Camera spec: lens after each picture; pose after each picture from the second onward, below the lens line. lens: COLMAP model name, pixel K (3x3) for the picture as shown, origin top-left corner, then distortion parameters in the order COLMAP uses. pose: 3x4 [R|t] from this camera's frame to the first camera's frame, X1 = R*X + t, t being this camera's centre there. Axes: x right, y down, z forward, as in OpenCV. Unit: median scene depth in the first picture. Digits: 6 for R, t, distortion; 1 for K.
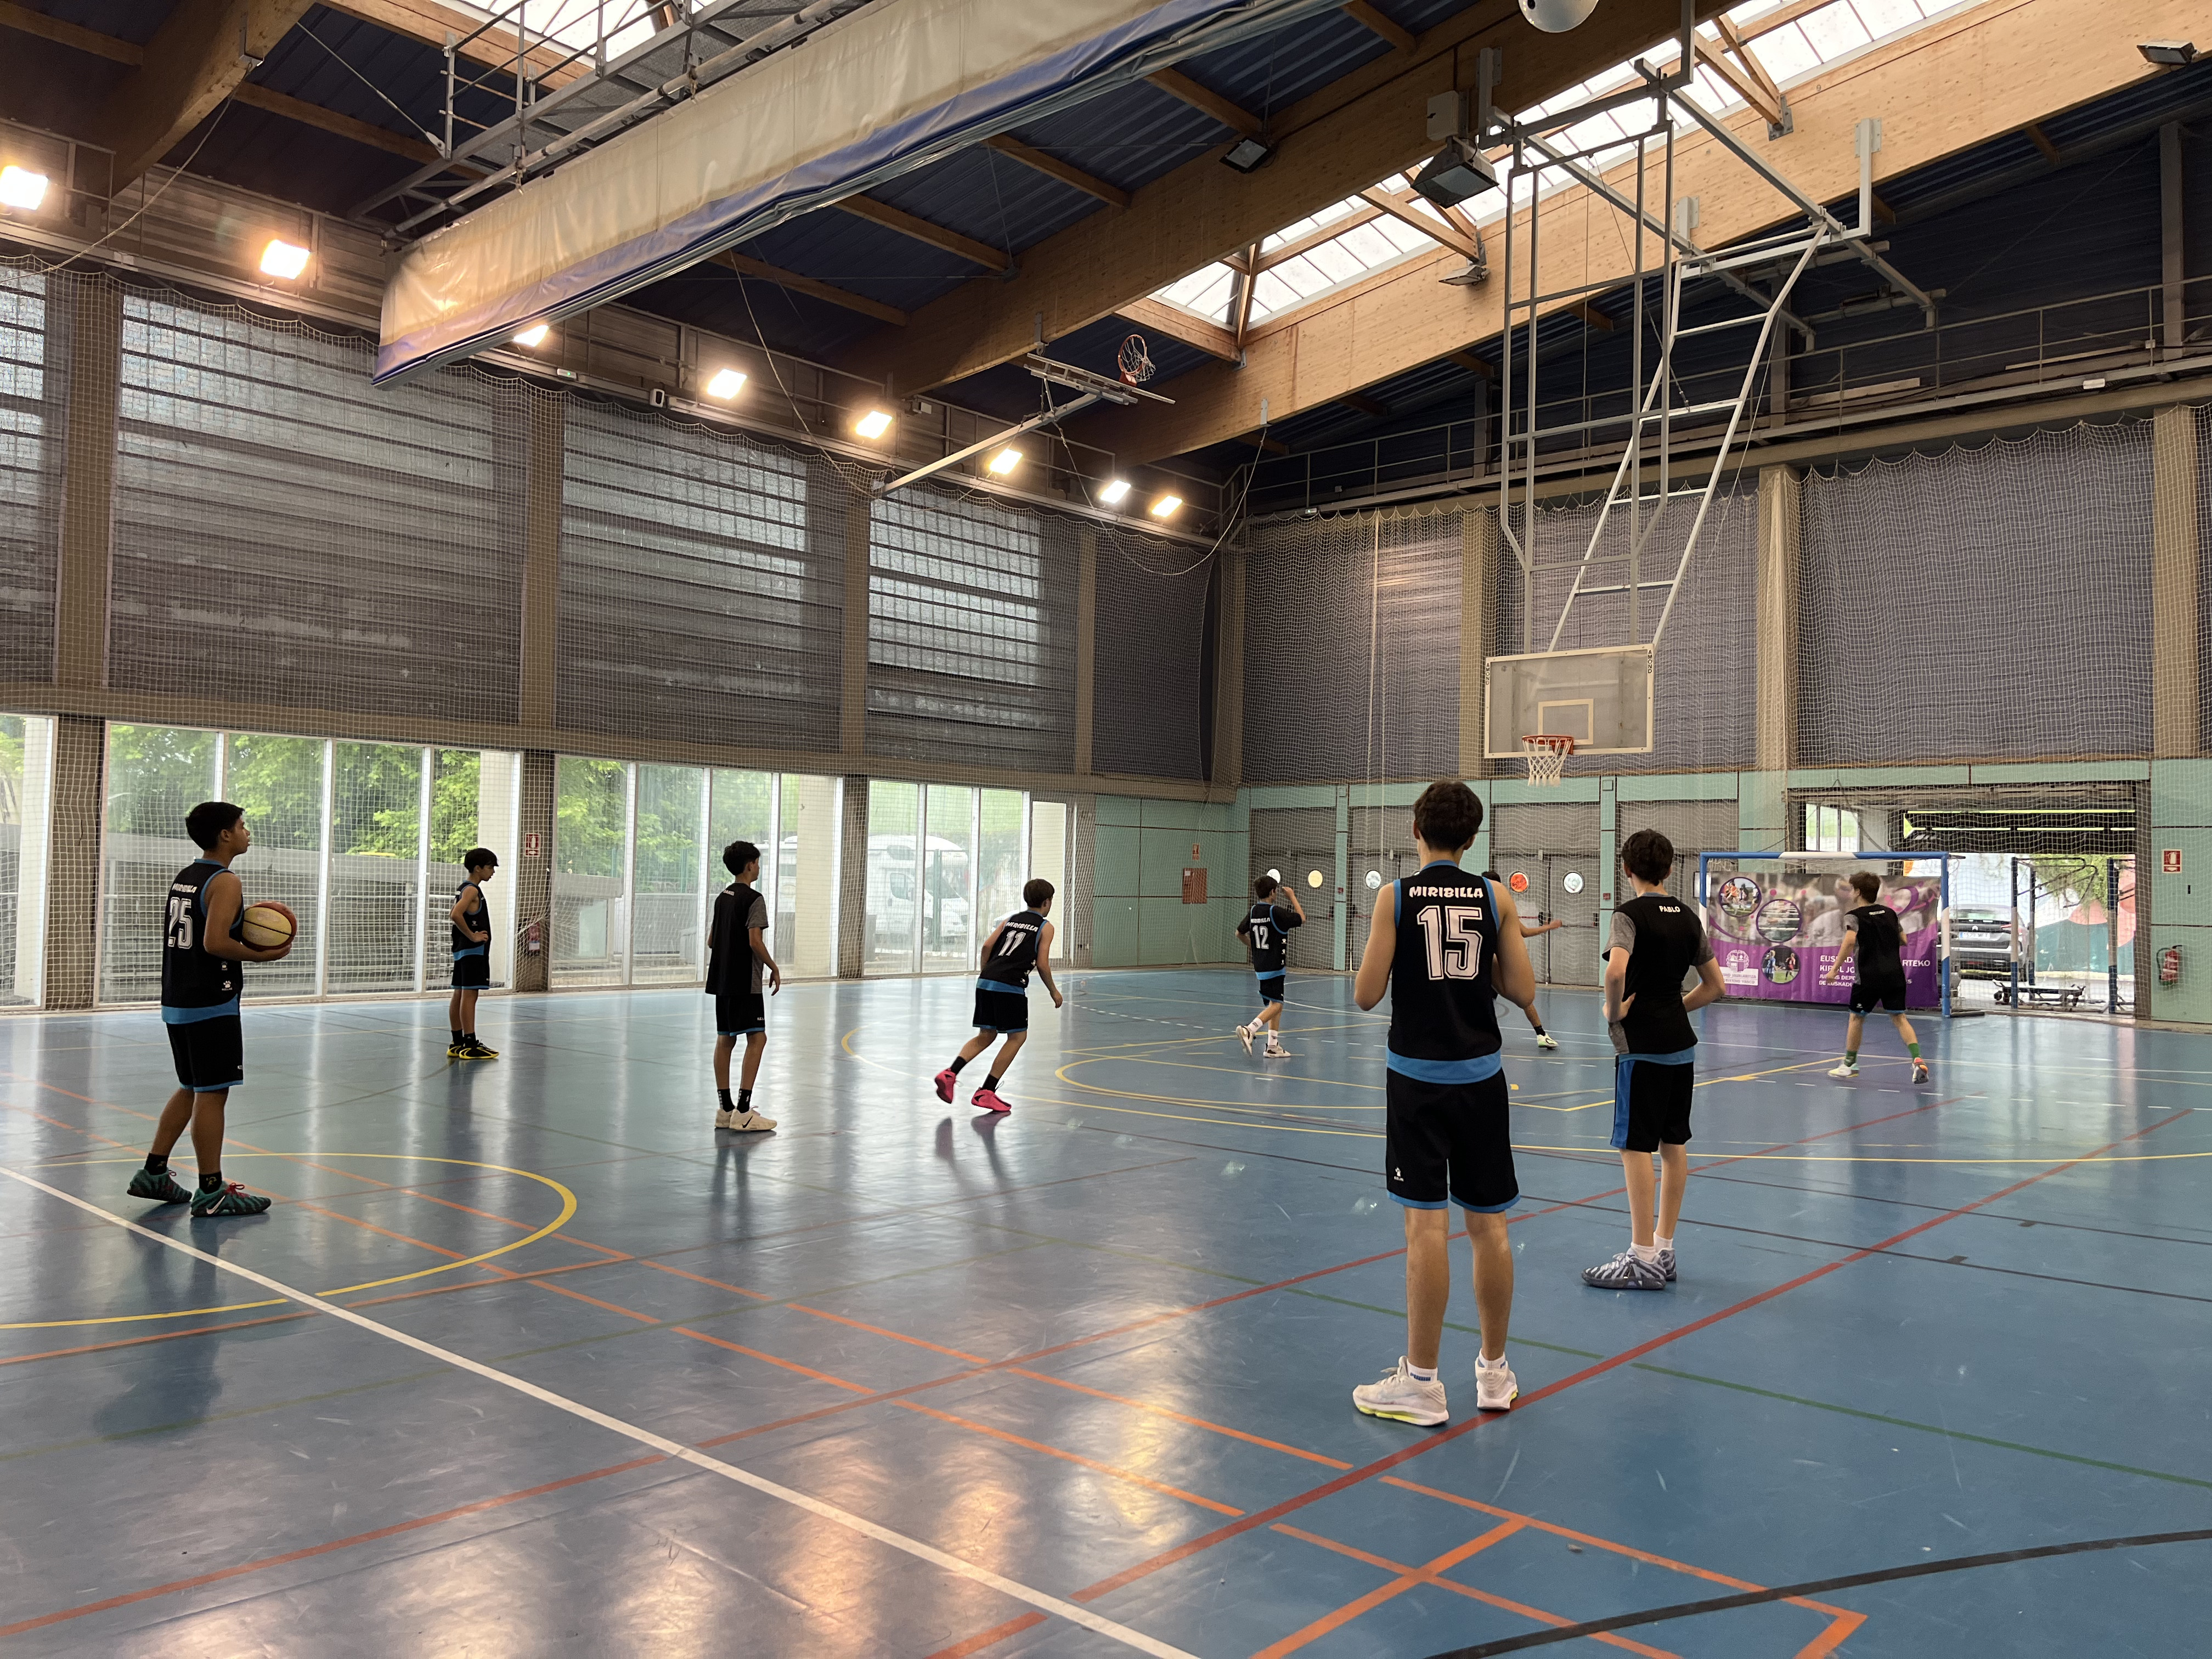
lens RADIAL K [[1678.7, 0, 1122.3], [0, 1678.7, 823.4], [0, 0, 1]] dist [0.077351, -0.095633]
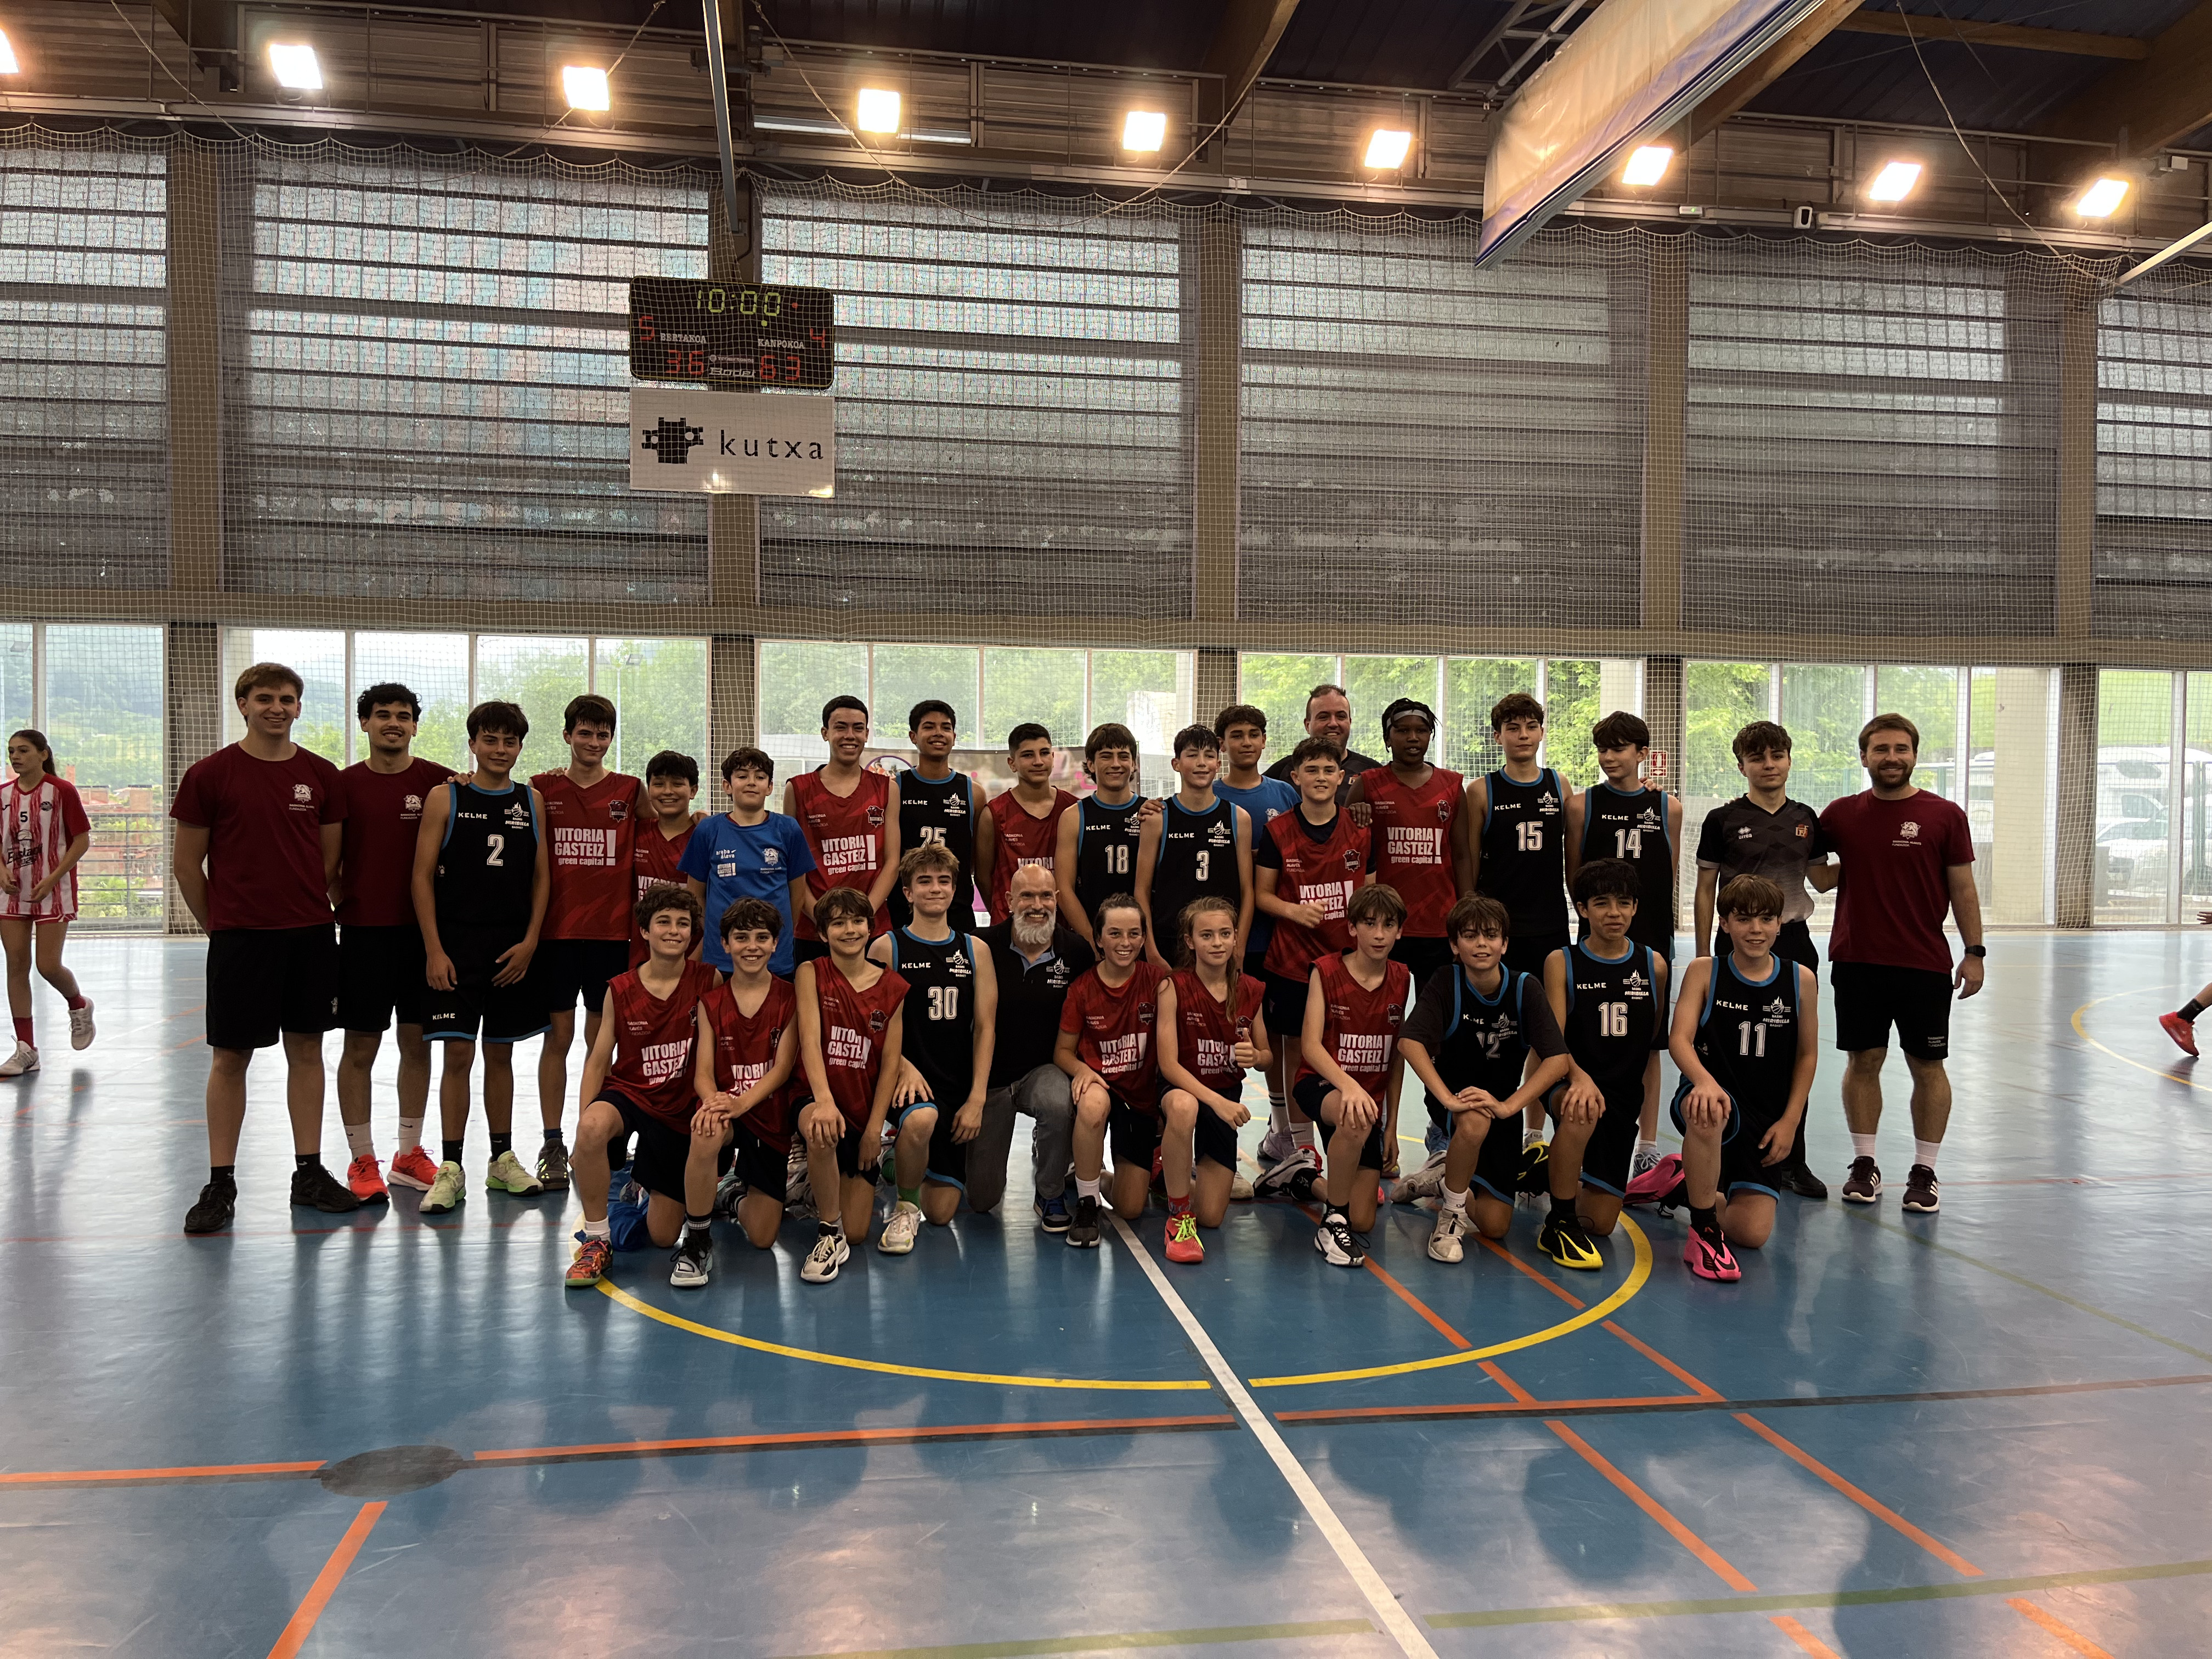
lens RADIAL K [[1678.7, 0, 1092.0], [0, 1678.7, 788.3], [0, 0, 1]] dist [0.077351, -0.095633]
pose [[0.782934, -0.001707, -0.622103, -0.030258], [0.026881, 0.999155, 0.031089, -0.009475], [0.621524, -0.041063, 0.782318, 0.122762]]
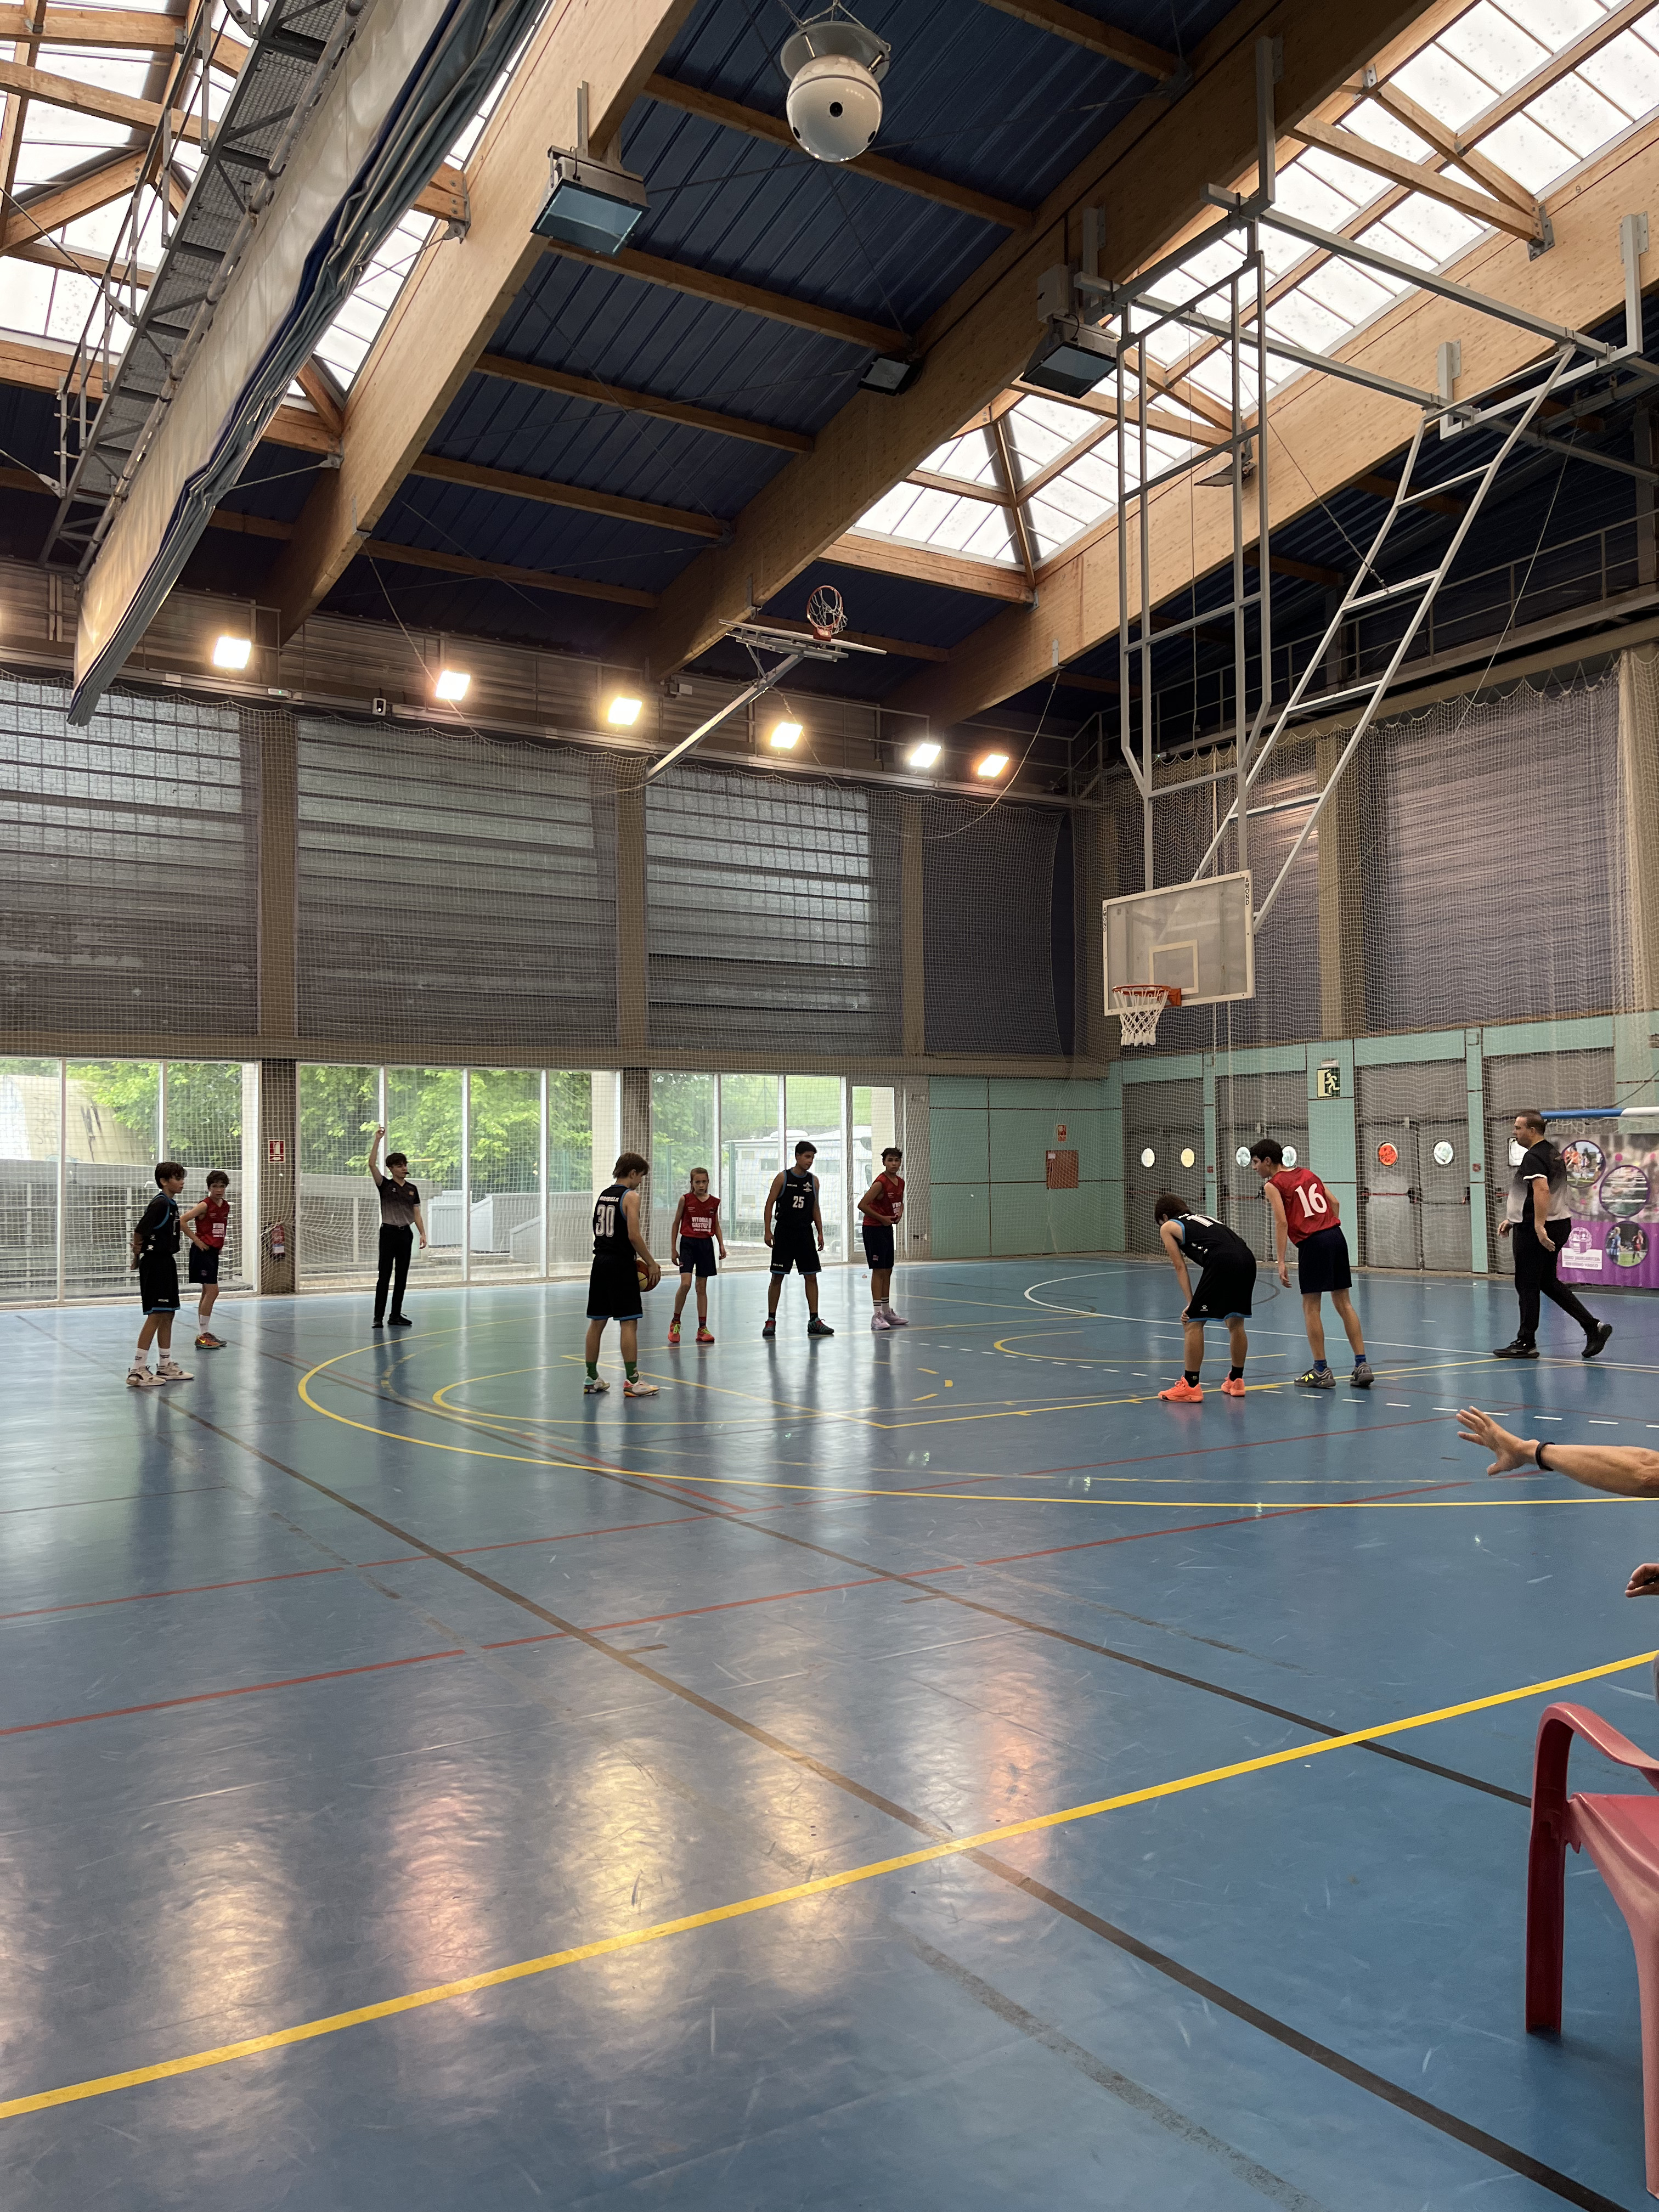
lens RADIAL K [[1678.7, 0, 846.2], [0, 1678.7, 1098.4], [0, 0, 1]] dist [0.077351, -0.095633]
pose [[0.961507, -0.042769, -0.271430, 0.250082], [0.040365, 0.999081, -0.014434, 0.008800], [0.271798, 0.002922, 0.962350, 0.096726]]
